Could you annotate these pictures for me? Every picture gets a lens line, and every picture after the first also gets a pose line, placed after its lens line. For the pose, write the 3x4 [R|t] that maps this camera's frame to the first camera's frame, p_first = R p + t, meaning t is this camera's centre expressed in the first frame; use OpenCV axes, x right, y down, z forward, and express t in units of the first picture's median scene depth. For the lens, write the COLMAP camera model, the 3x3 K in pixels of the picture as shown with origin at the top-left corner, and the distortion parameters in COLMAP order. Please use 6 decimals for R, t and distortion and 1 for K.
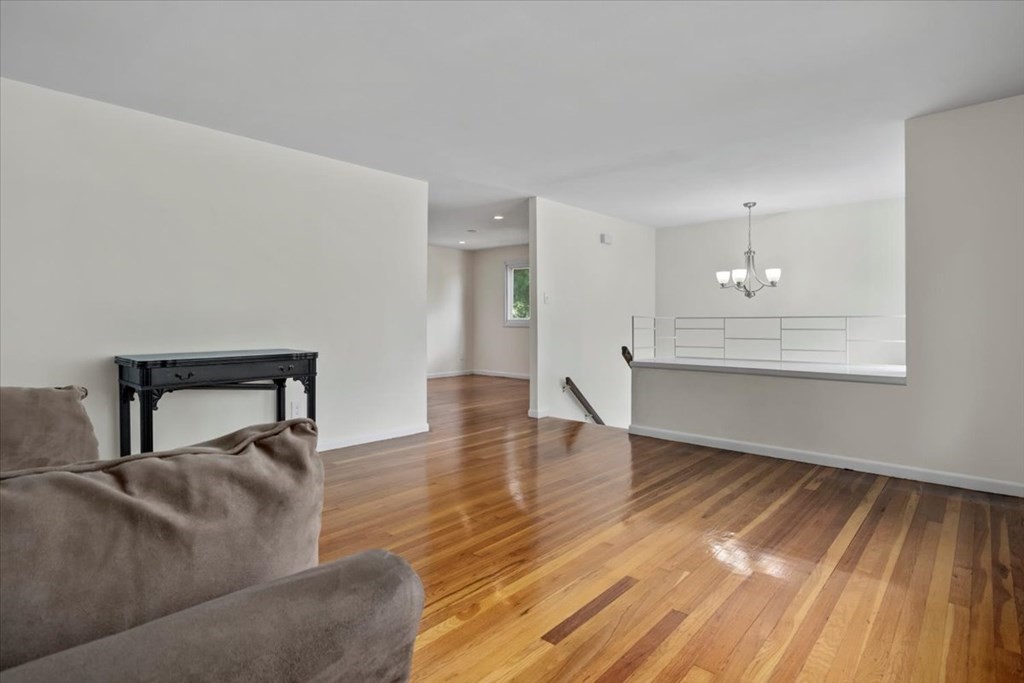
lens RADIAL K [[516.6, 0, 517.2], [0, 516.6, 328.2], [0, 0, 1]] dist [-0.007193, -0.000472]
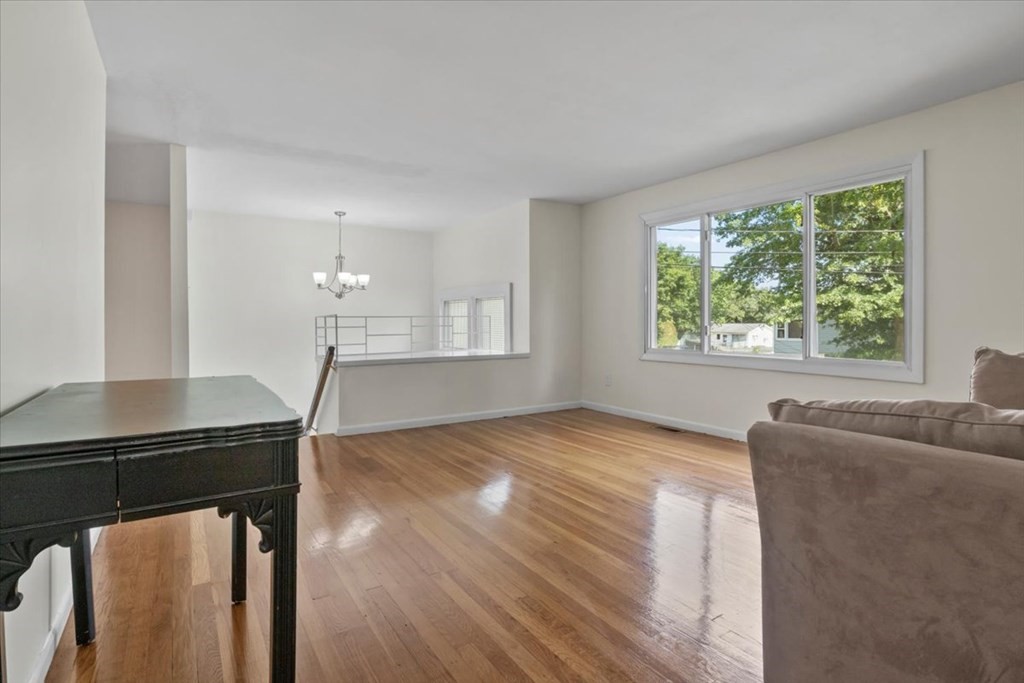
lens RADIAL K [[514.0, 0, 513.1], [0, 514.0, 342.0], [0, 0, 1]] dist [-0.011638, 0.001036]
pose [[0.274610, -0.042241, 0.960627, -0.608050], [0.013009, 0.999106, 0.040214, -0.007116], [-0.961468, 0.001453, 0.274914, 0.416540]]
